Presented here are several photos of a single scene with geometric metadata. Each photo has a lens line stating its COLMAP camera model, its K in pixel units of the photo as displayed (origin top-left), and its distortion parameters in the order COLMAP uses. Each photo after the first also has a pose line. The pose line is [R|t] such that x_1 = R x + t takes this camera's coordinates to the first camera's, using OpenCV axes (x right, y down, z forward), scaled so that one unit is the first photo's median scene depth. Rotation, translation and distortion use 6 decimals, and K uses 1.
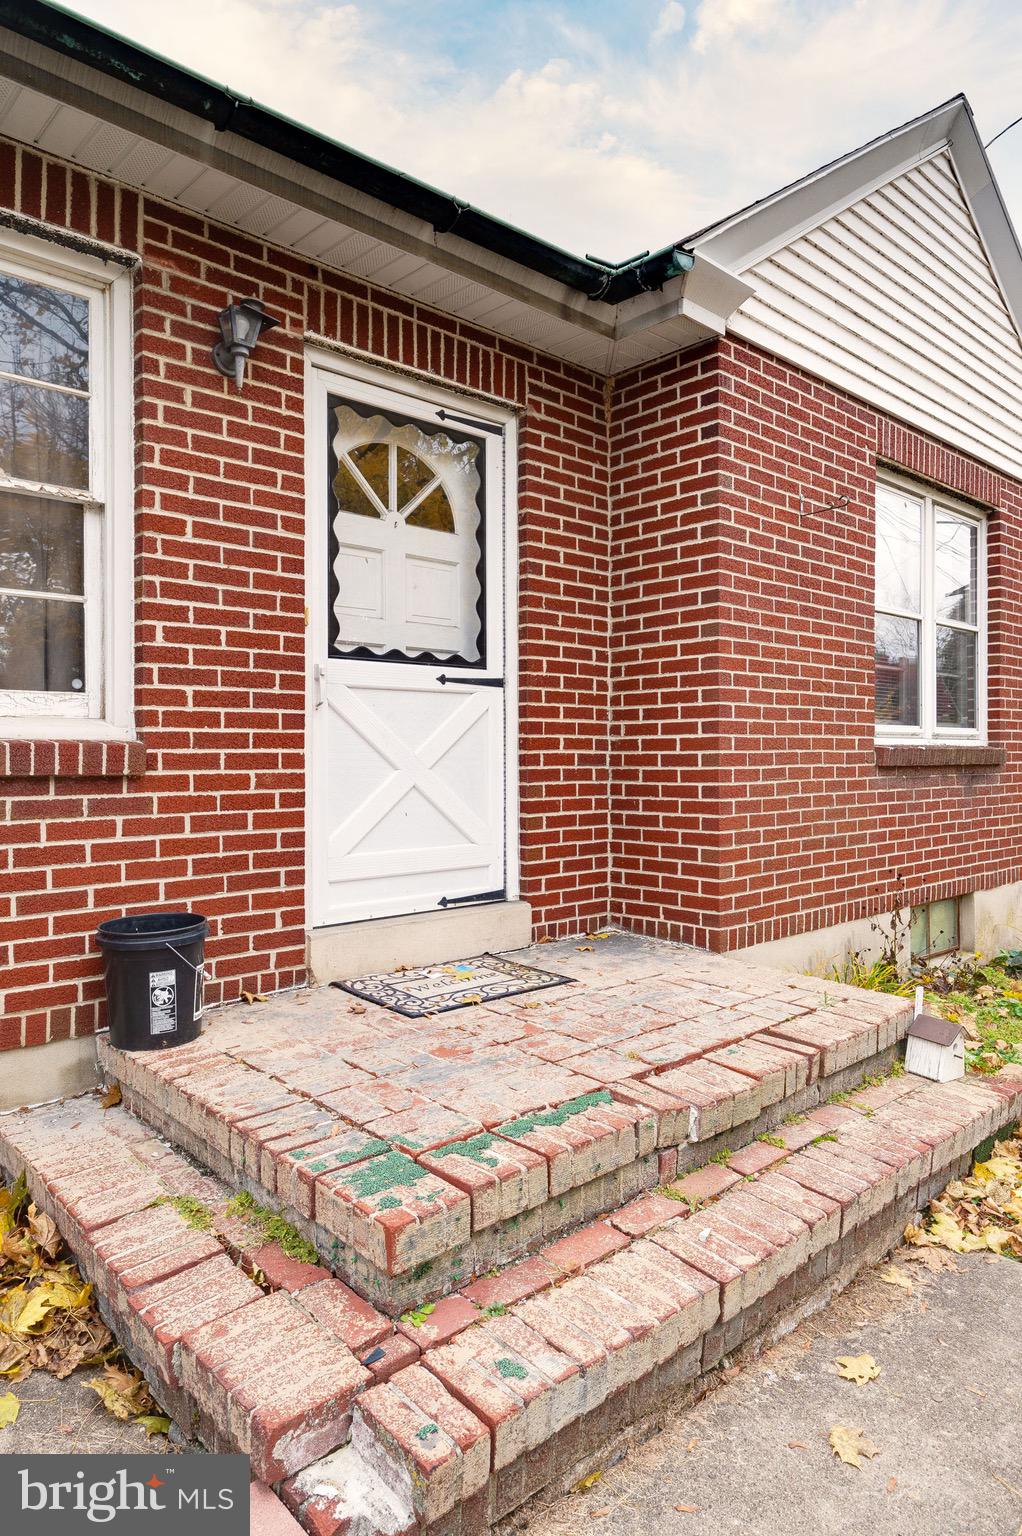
lens RADIAL K [[929.8, 0, 484.4], [0, 929.8, 755.7], [0, 0, 1]] dist [0.005734, -0.001078]
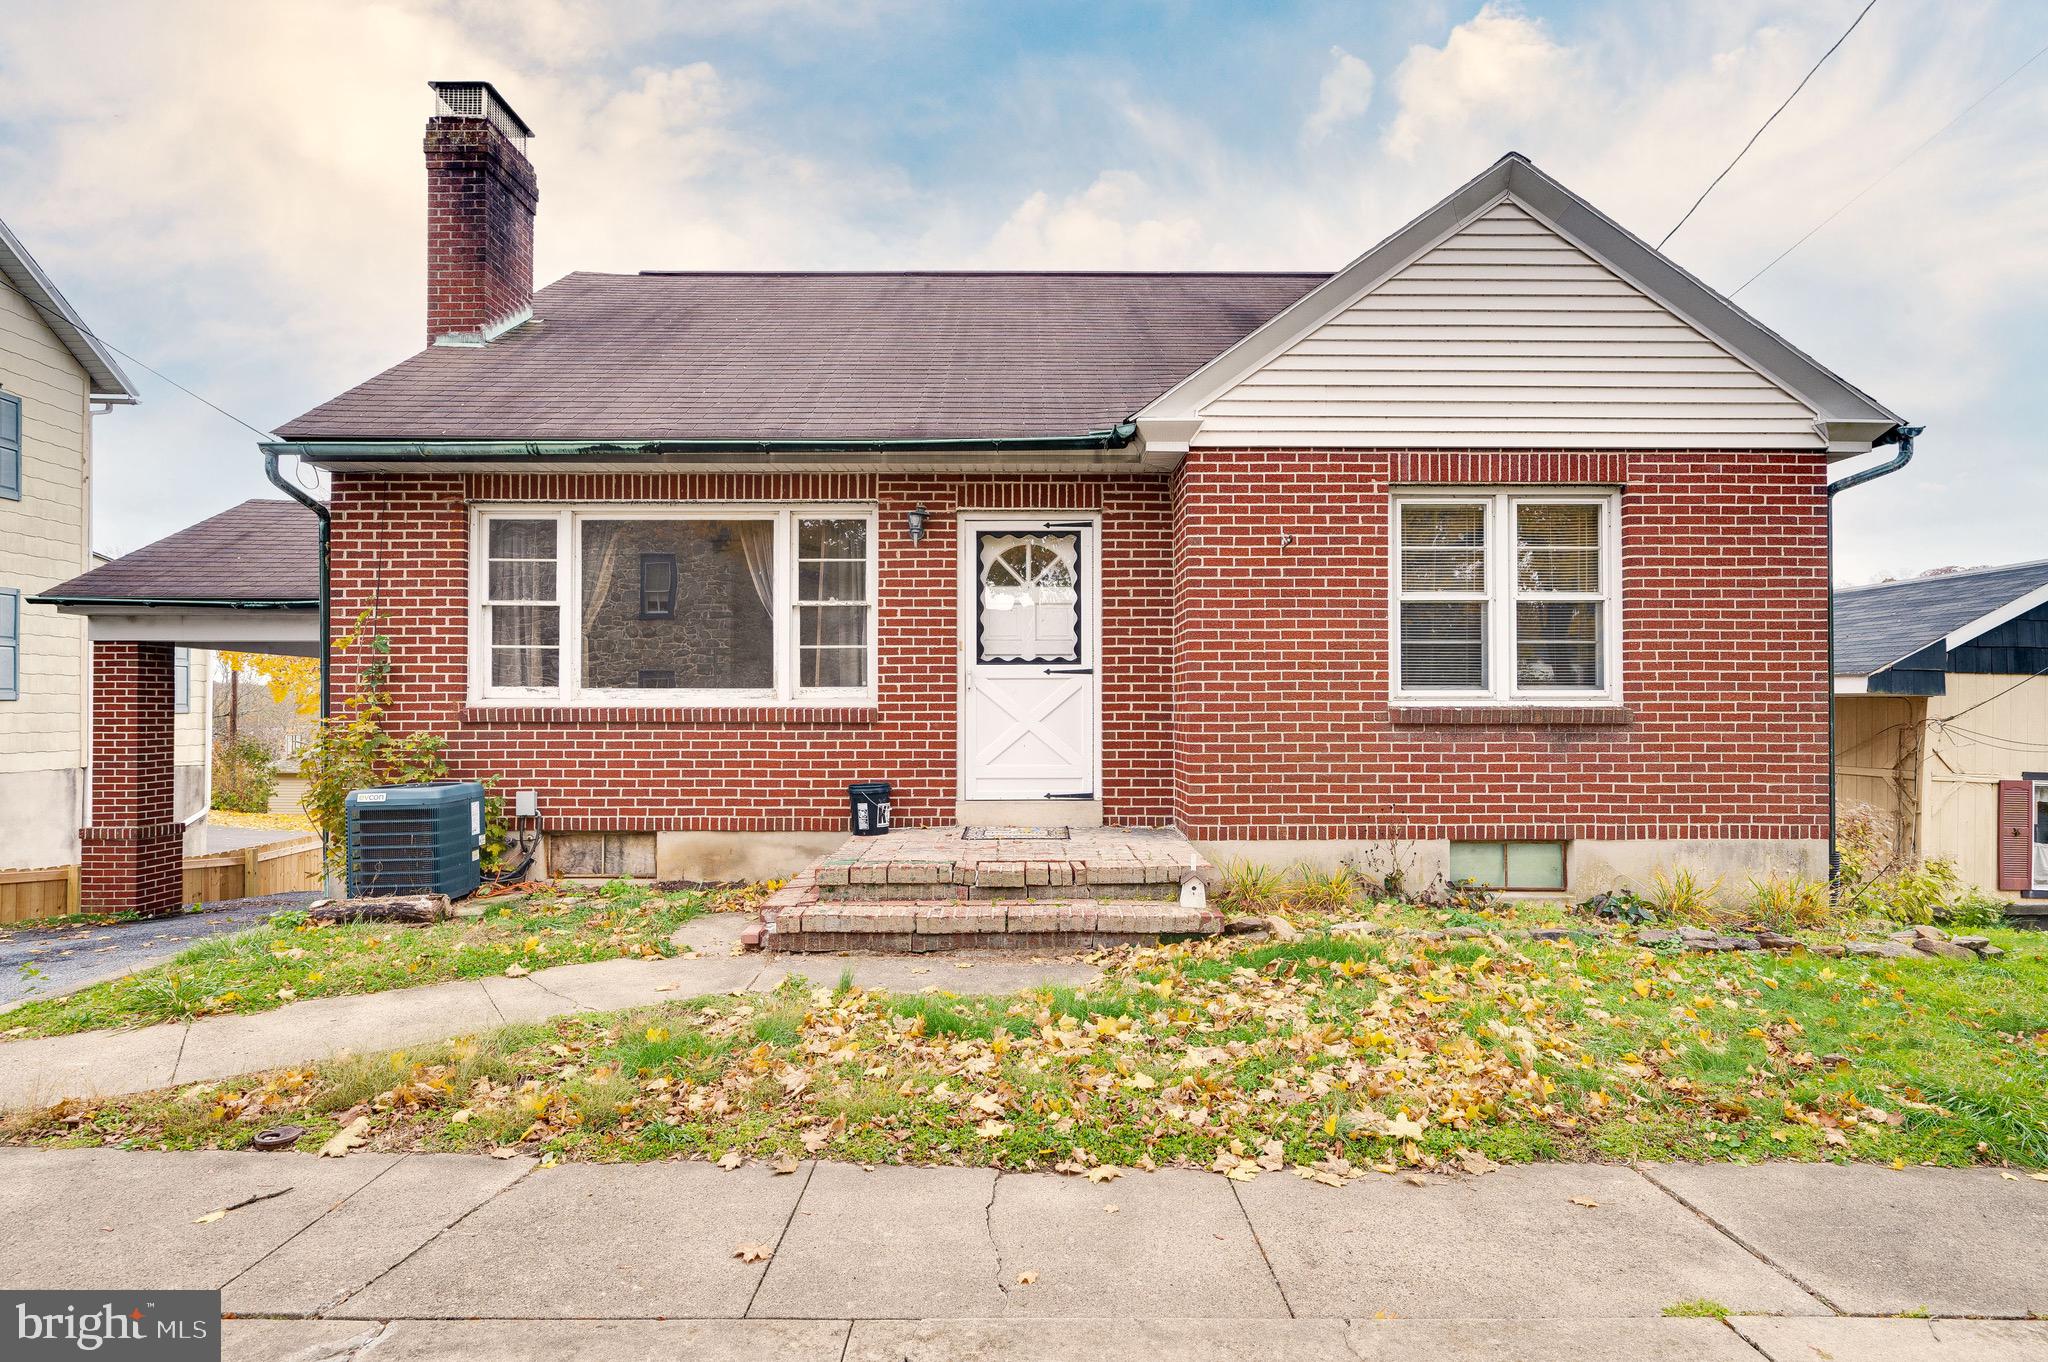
lens RADIAL K [[982.1, 0, 1032.1], [0, 982.1, 689.9], [0, 0, 1]] dist [0.010761, 0.000029]
pose [[0.742753, -0.011212, -0.669472, 1.163630], [-0.000311, 0.999854, -0.017089, -0.014163], [0.669566, 0.012901, 0.742641, -0.417174]]
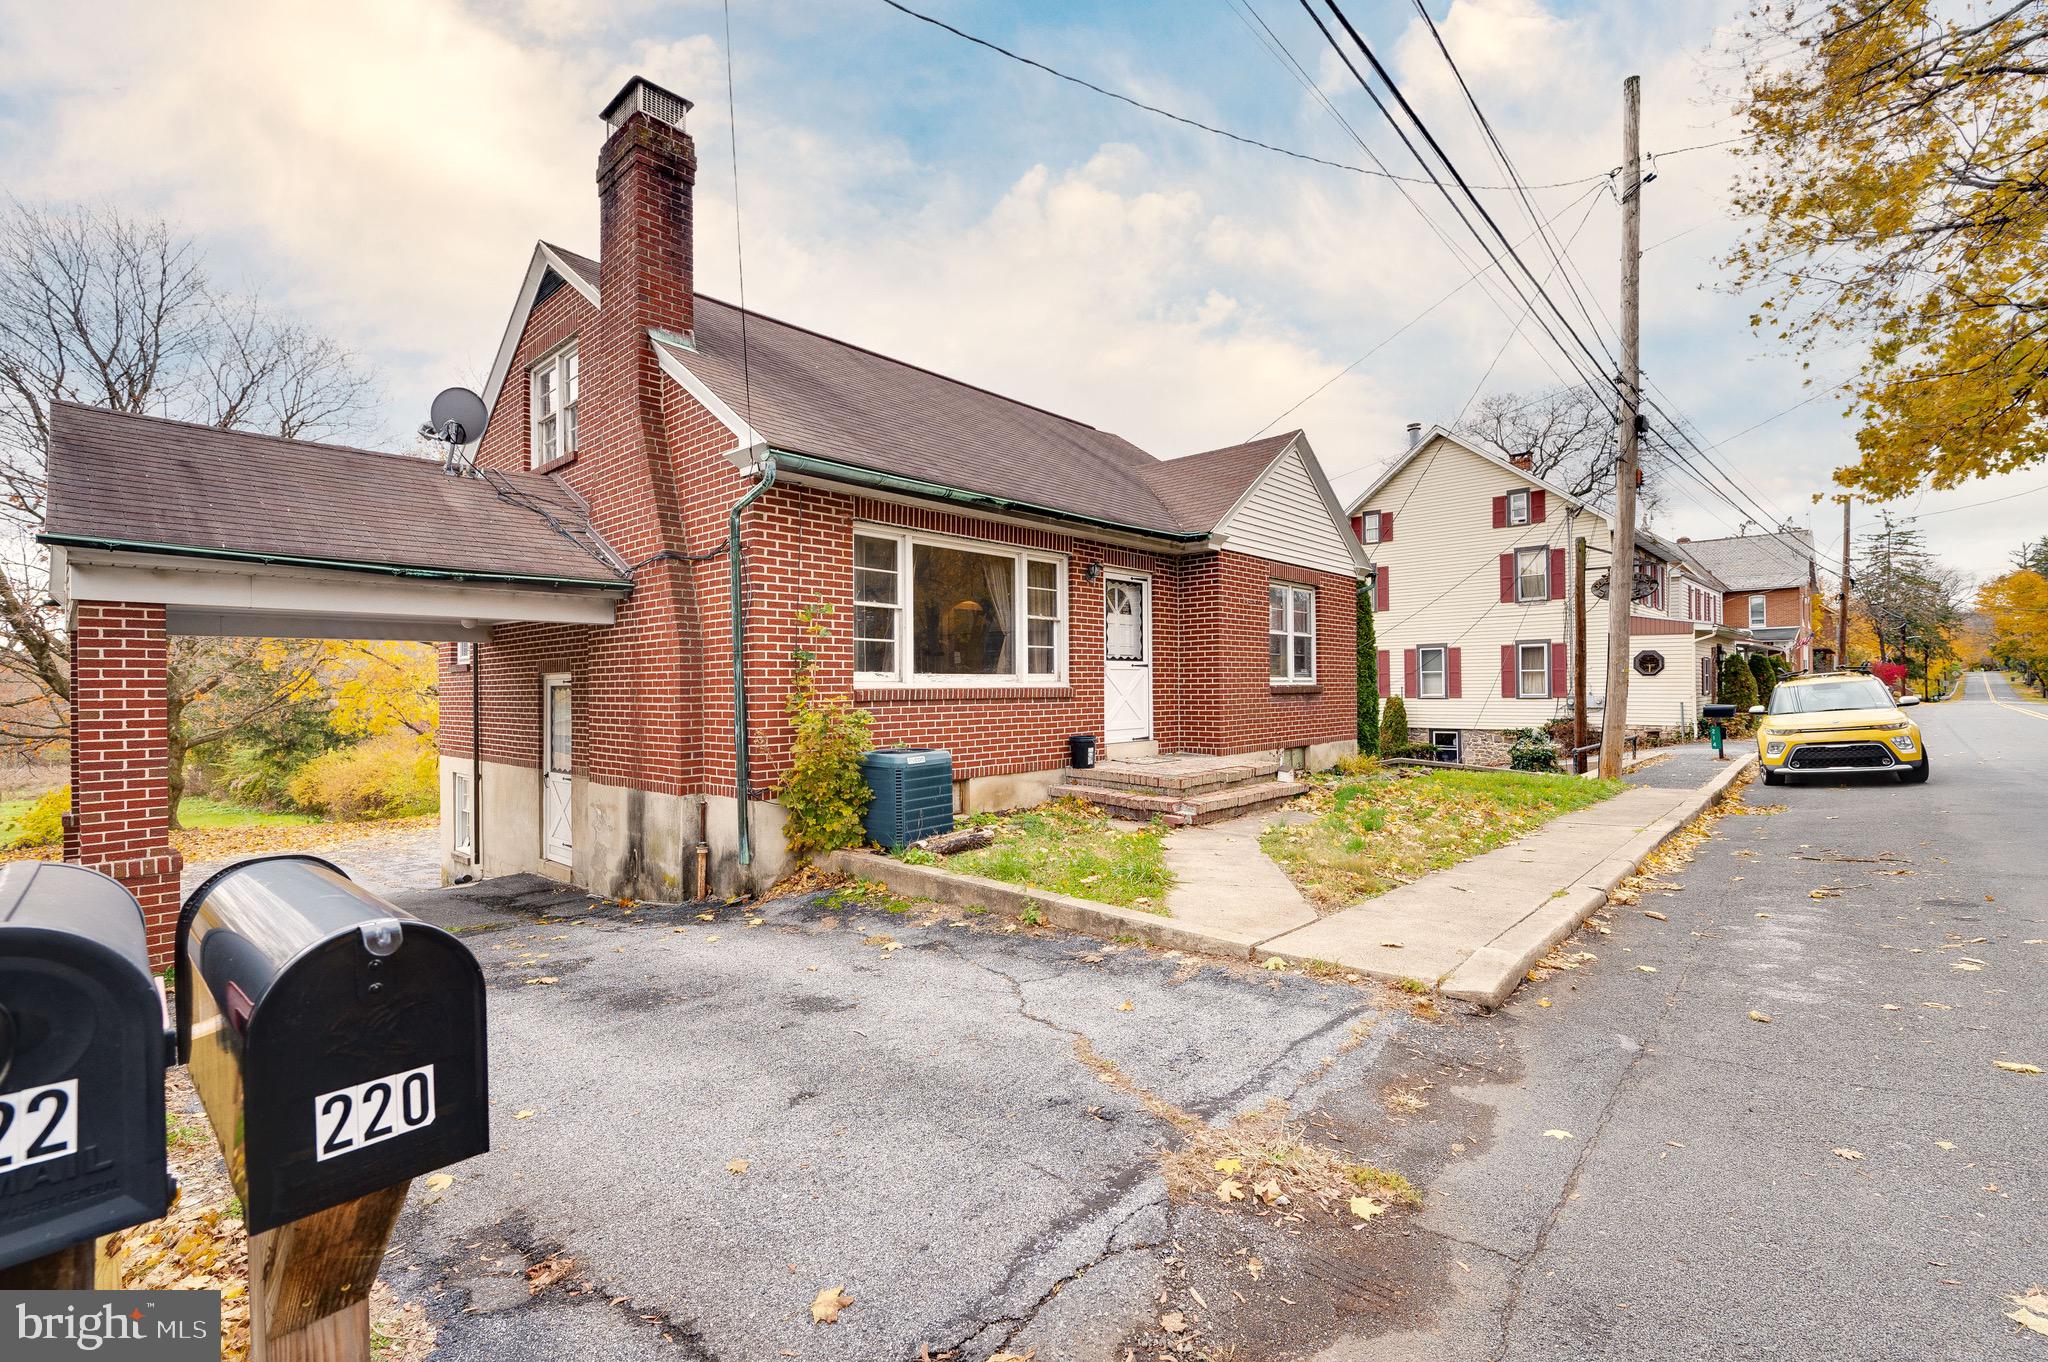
lens RADIAL K [[927.2, 0, 1003.6], [0, 927.2, 684.0], [0, 0, 1]] dist [-0.033122, -0.000039]
pose [[0.994216, -0.005899, 0.107238, -0.760136], [0.006218, 0.999977, -0.002633, -0.016184], [-0.107220, 0.003285, 0.994230, -1.891195]]
